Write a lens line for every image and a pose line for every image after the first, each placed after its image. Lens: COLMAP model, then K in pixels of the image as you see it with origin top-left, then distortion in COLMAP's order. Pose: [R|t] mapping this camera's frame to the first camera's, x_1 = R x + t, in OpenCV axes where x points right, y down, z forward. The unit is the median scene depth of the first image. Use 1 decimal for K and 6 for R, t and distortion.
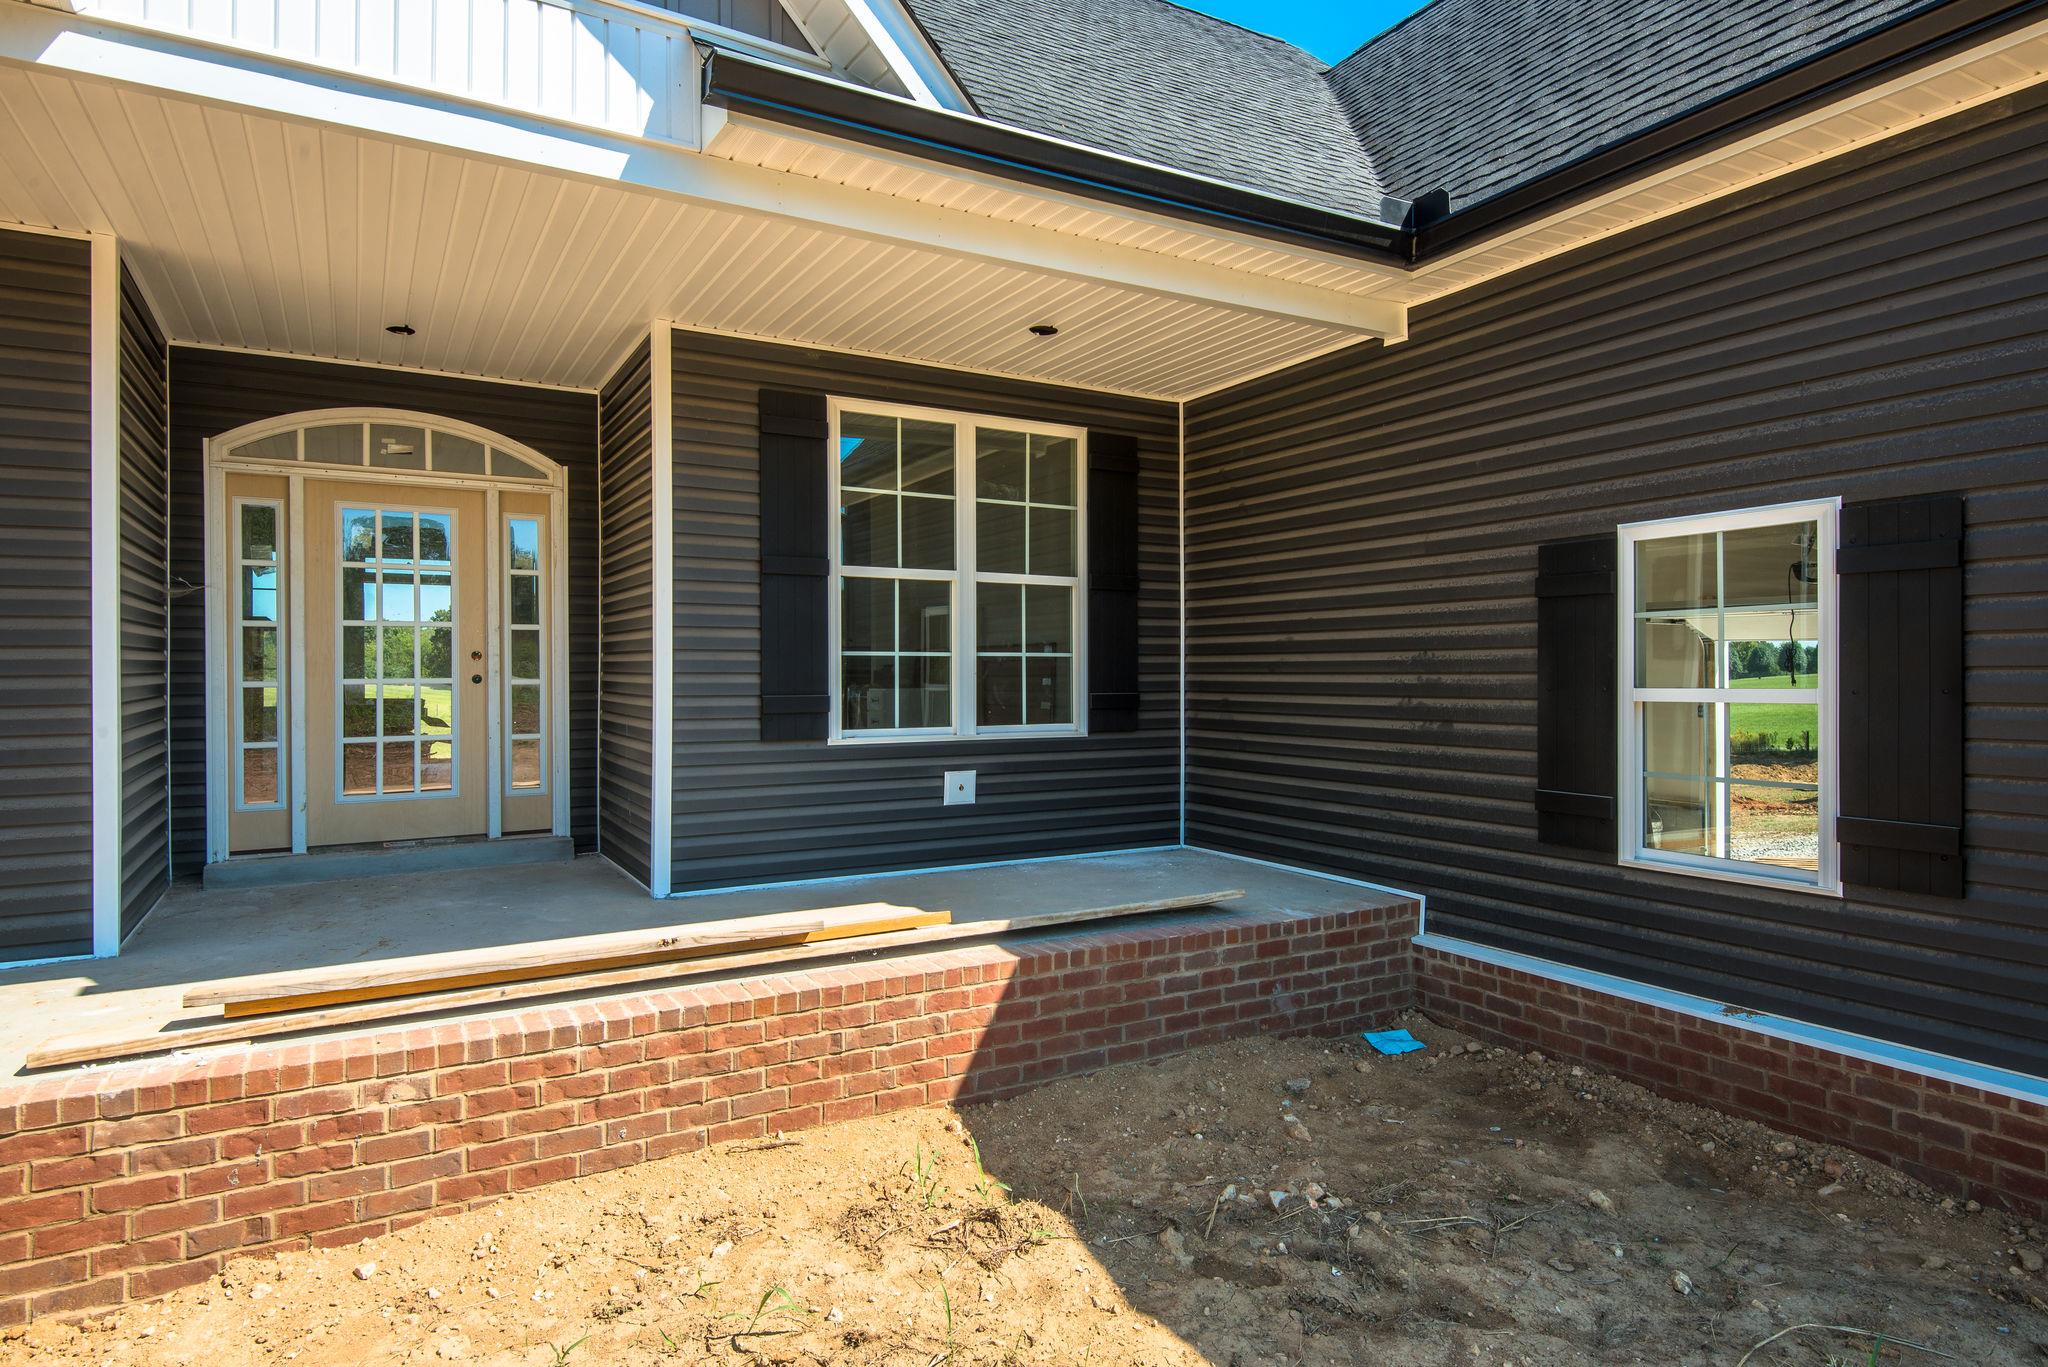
lens RADIAL K [[1137.0, 0, 1022.4], [0, 1137.0, 675.9], [0, 0, 1]] dist [0.024962, -0.022376]
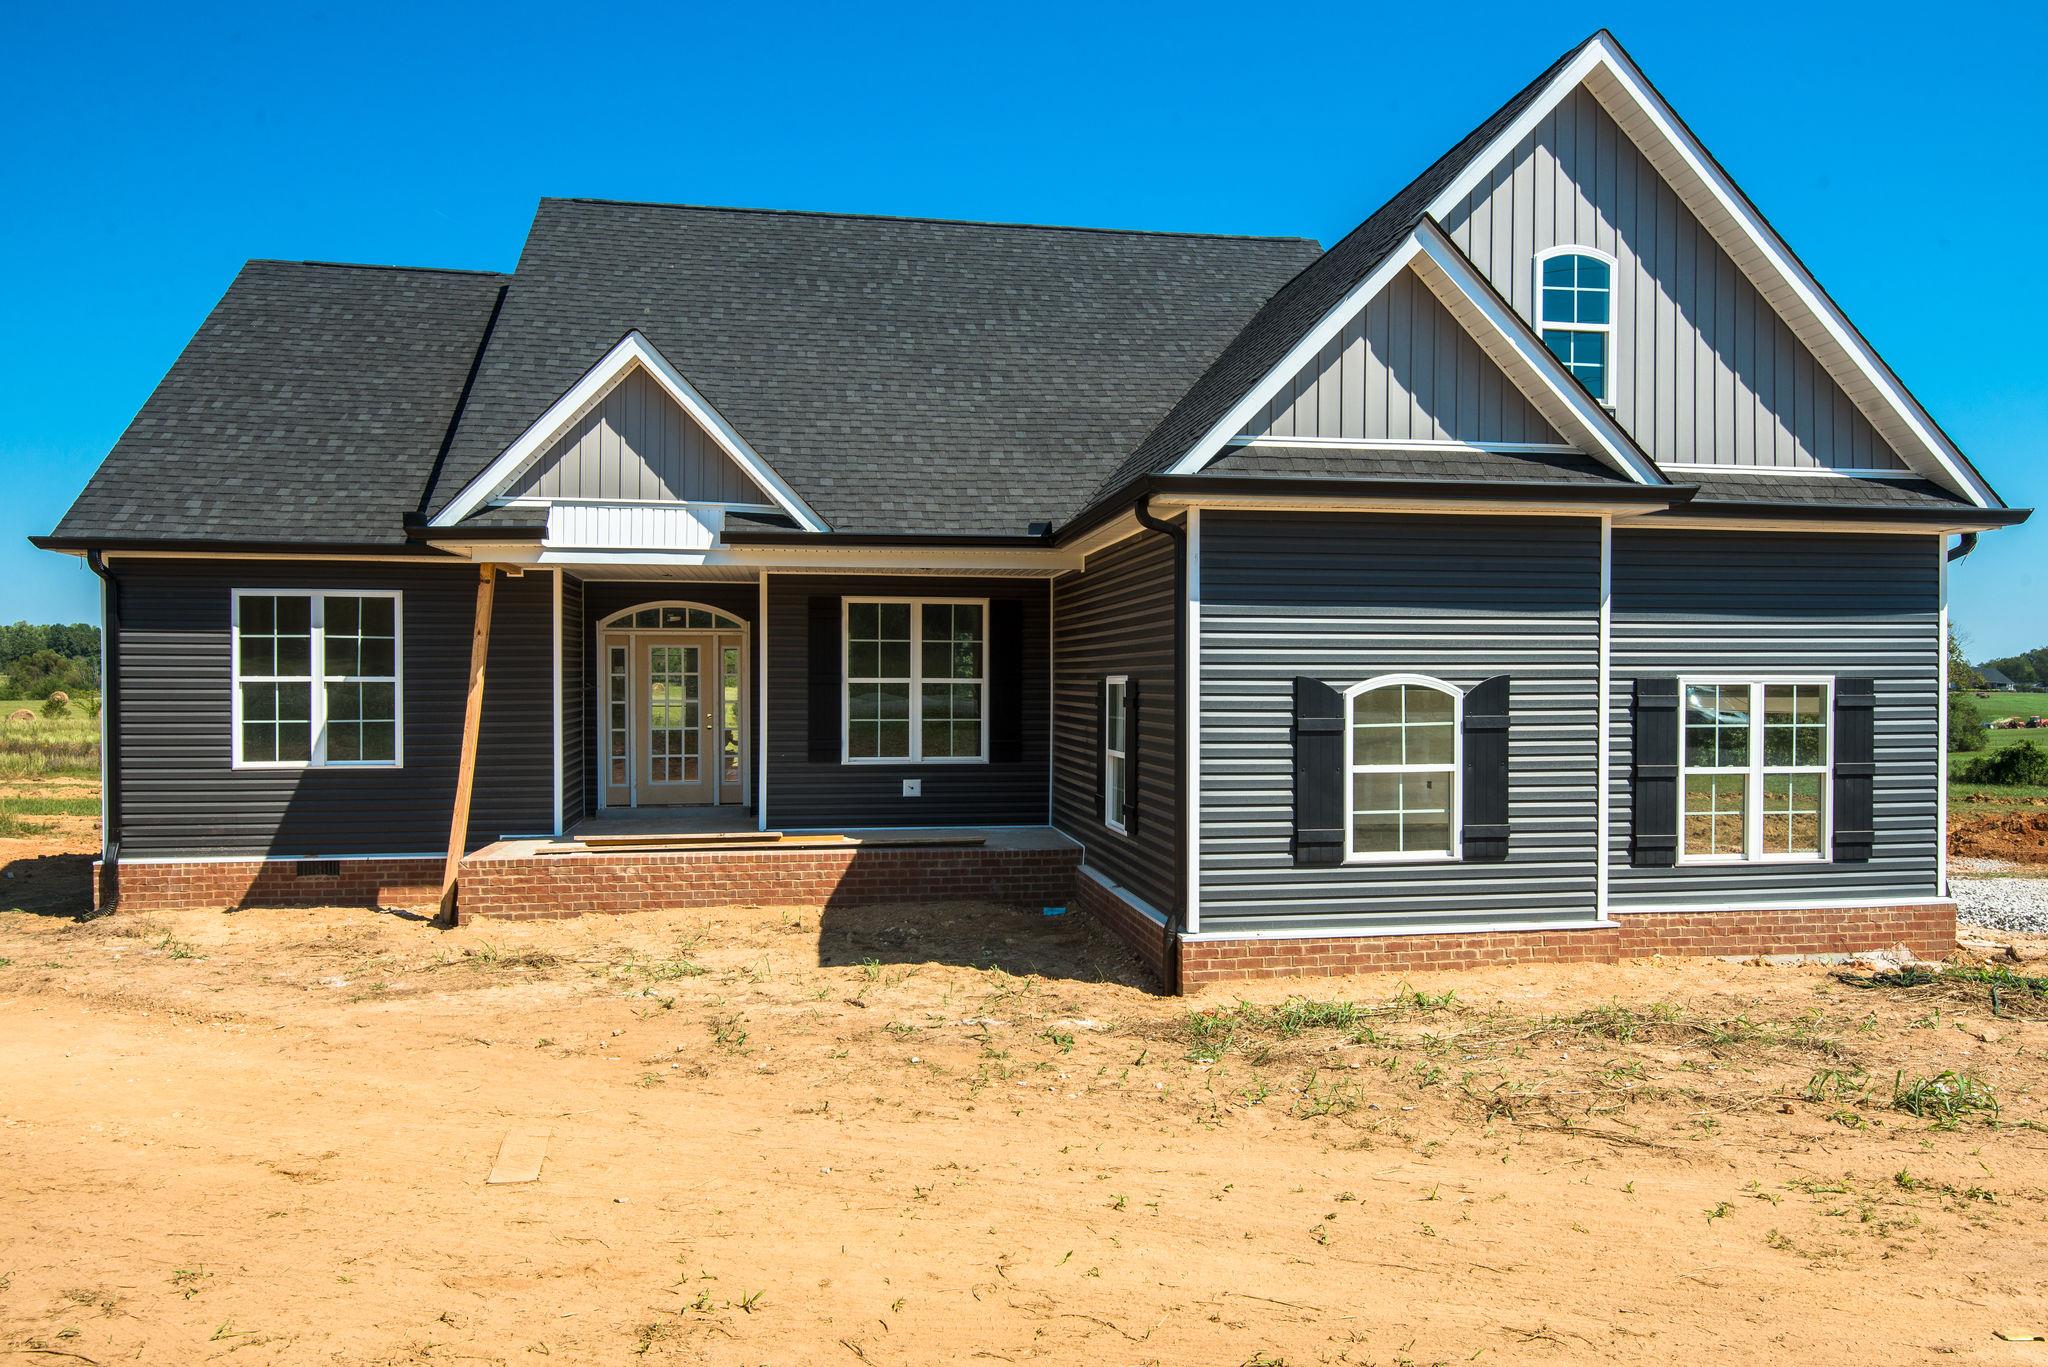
lens RADIAL K [[1374.1, 0, 1023.8], [0, 1374.1, 704.6], [0, 0, 1]] dist [0.003286, 0.000441]
pose [[0.932436, 0.009827, -0.361201, 1.234427], [-0.003282, 0.999819, 0.018731, -0.114312], [0.361319, -0.016280, 0.932300, -1.439023]]
